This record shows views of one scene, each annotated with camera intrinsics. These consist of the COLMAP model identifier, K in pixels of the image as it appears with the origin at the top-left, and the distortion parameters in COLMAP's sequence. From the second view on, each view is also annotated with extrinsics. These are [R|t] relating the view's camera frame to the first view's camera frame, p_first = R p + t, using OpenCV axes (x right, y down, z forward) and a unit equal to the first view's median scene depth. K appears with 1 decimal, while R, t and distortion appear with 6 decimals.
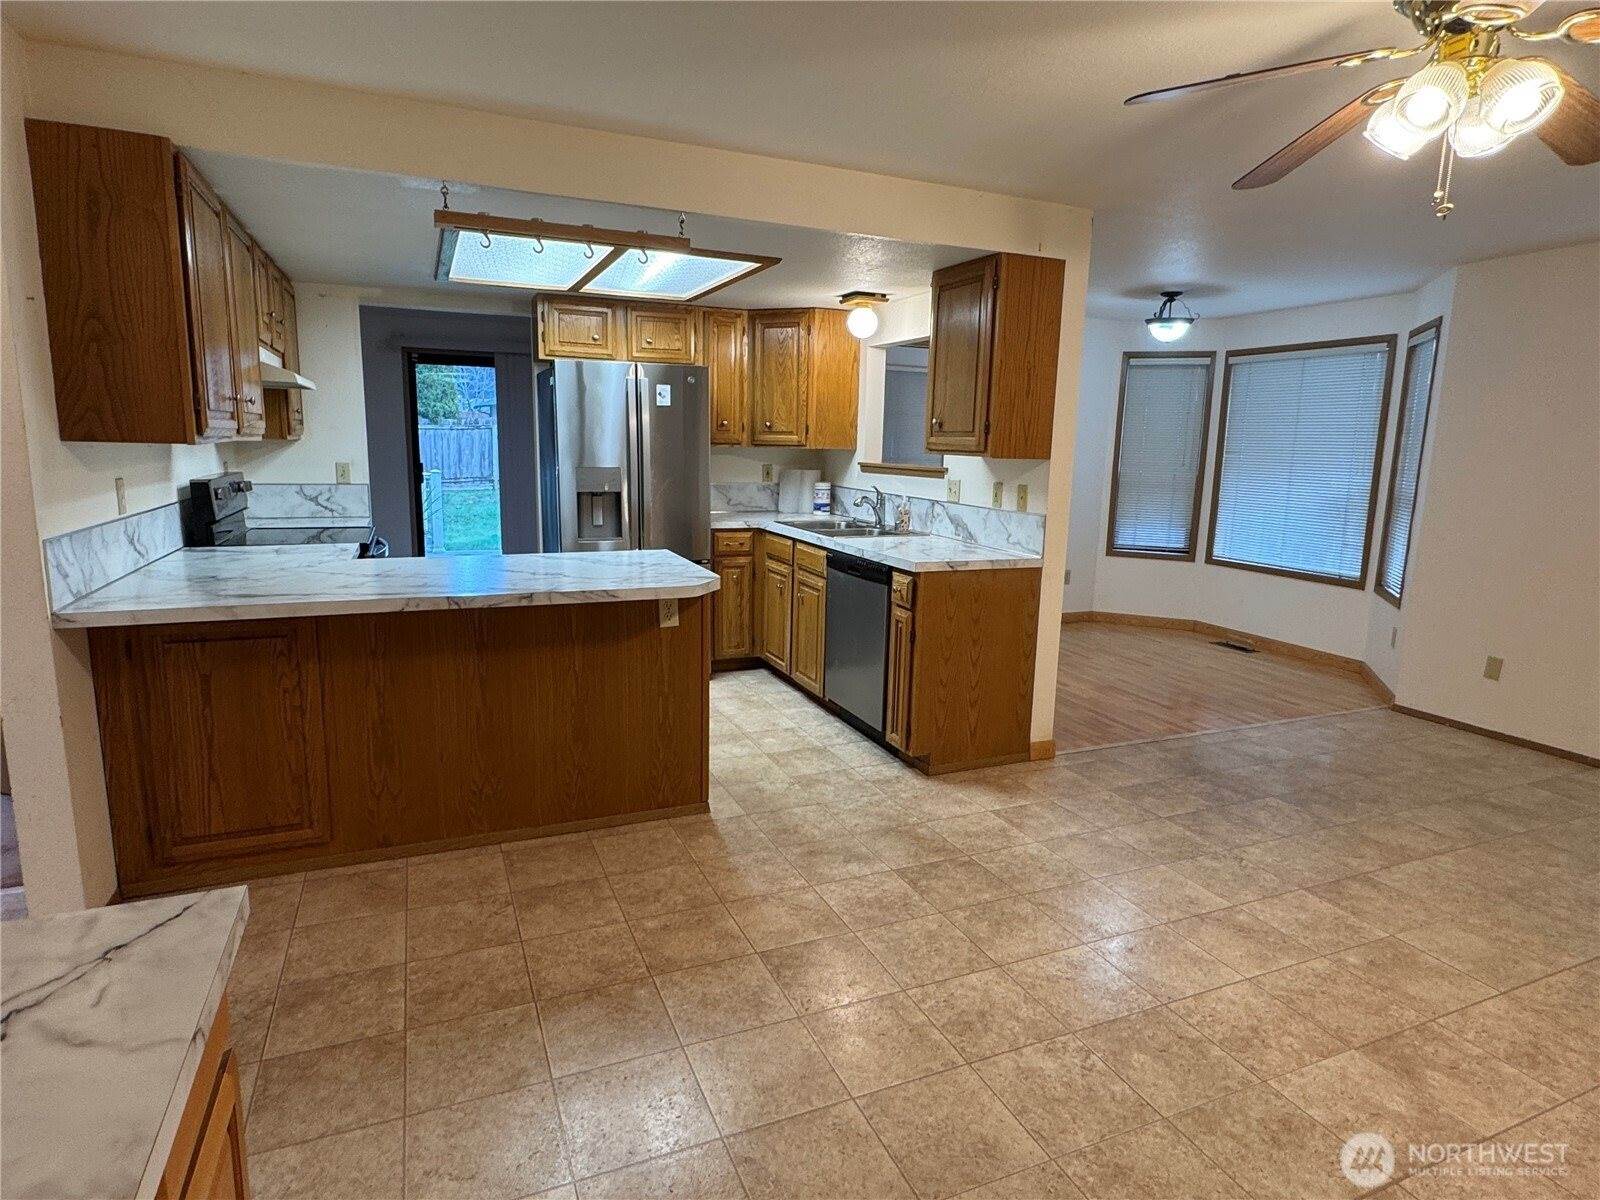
lens RADIAL K [[892.4, 0, 802.8], [0, 892.4, 597.8], [0, 0, 1]] dist [-0.005660, 0.001407]
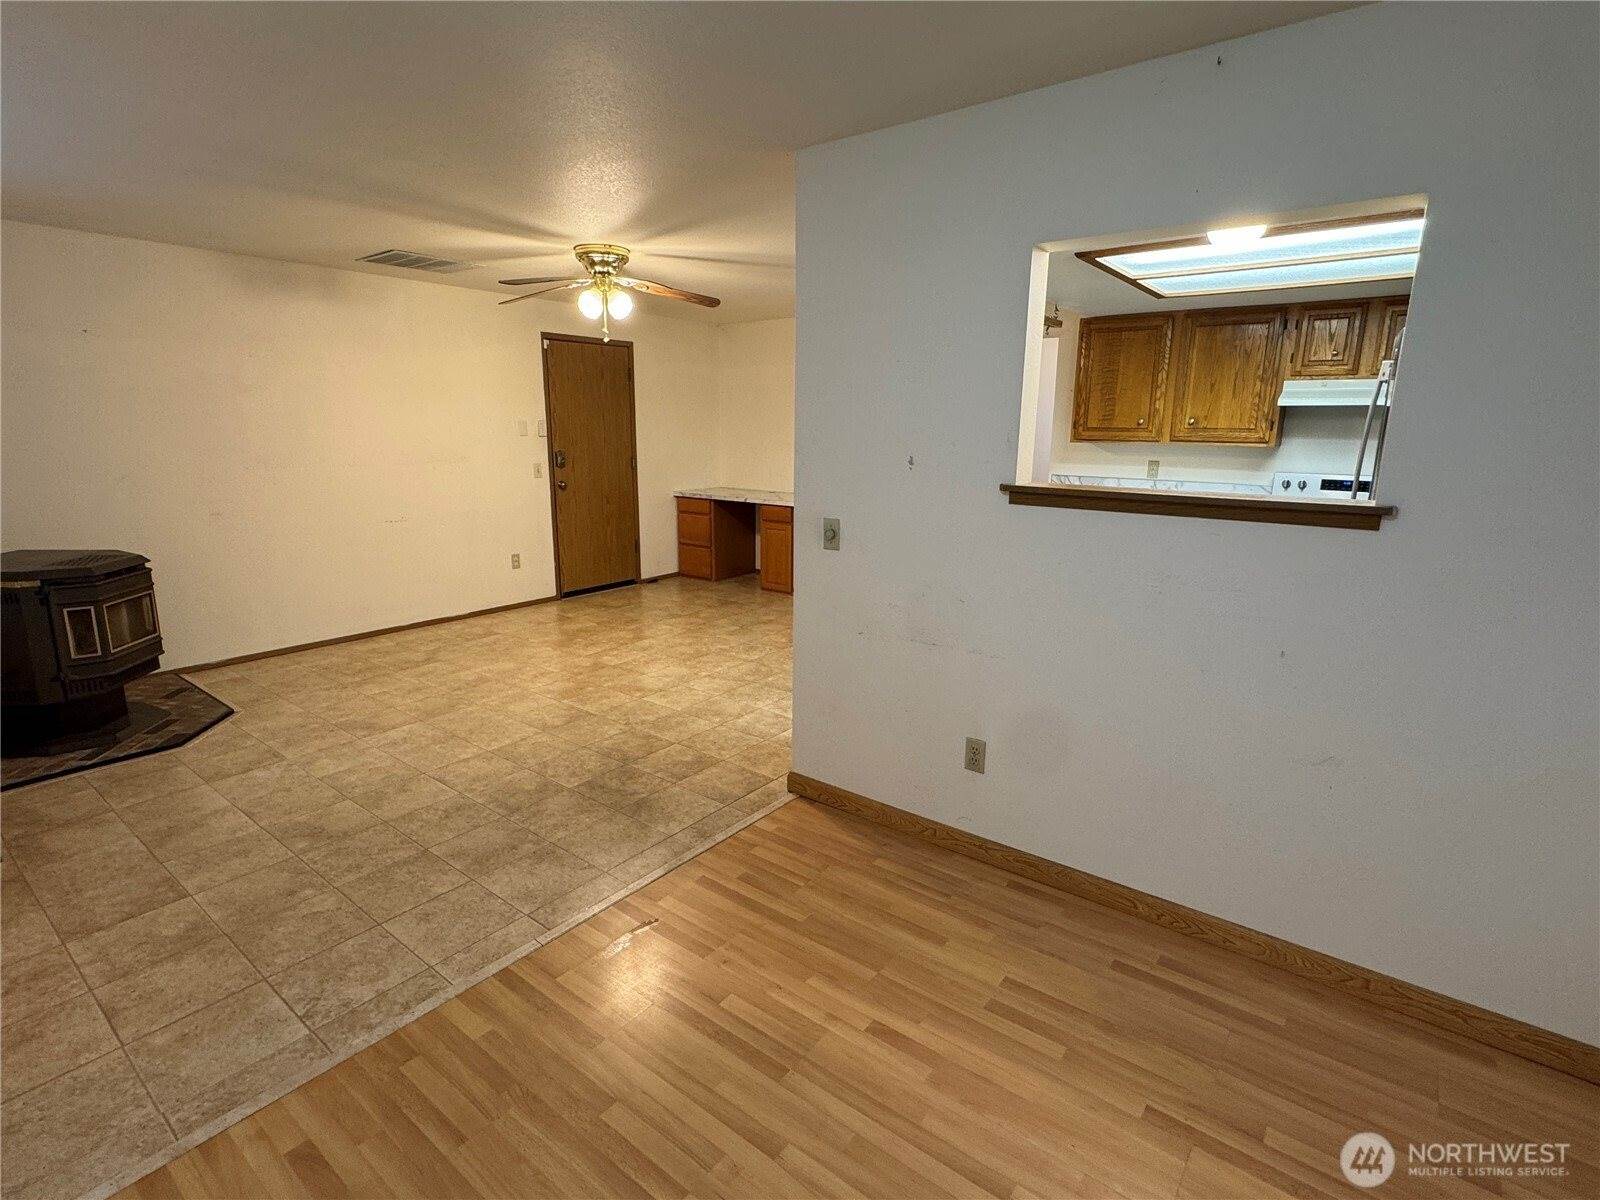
lens RADIAL K [[776.9, 0, 805.6], [0, 776.9, 609.5], [0, 0, 1]] dist [-0.001683, 0.001302]
pose [[-0.871336, 0.083115, -0.483596, 0.645234], [-0.114487, 0.923912, 0.365073, -0.281950], [0.477144, 0.373467, -0.795523, 1.603771]]
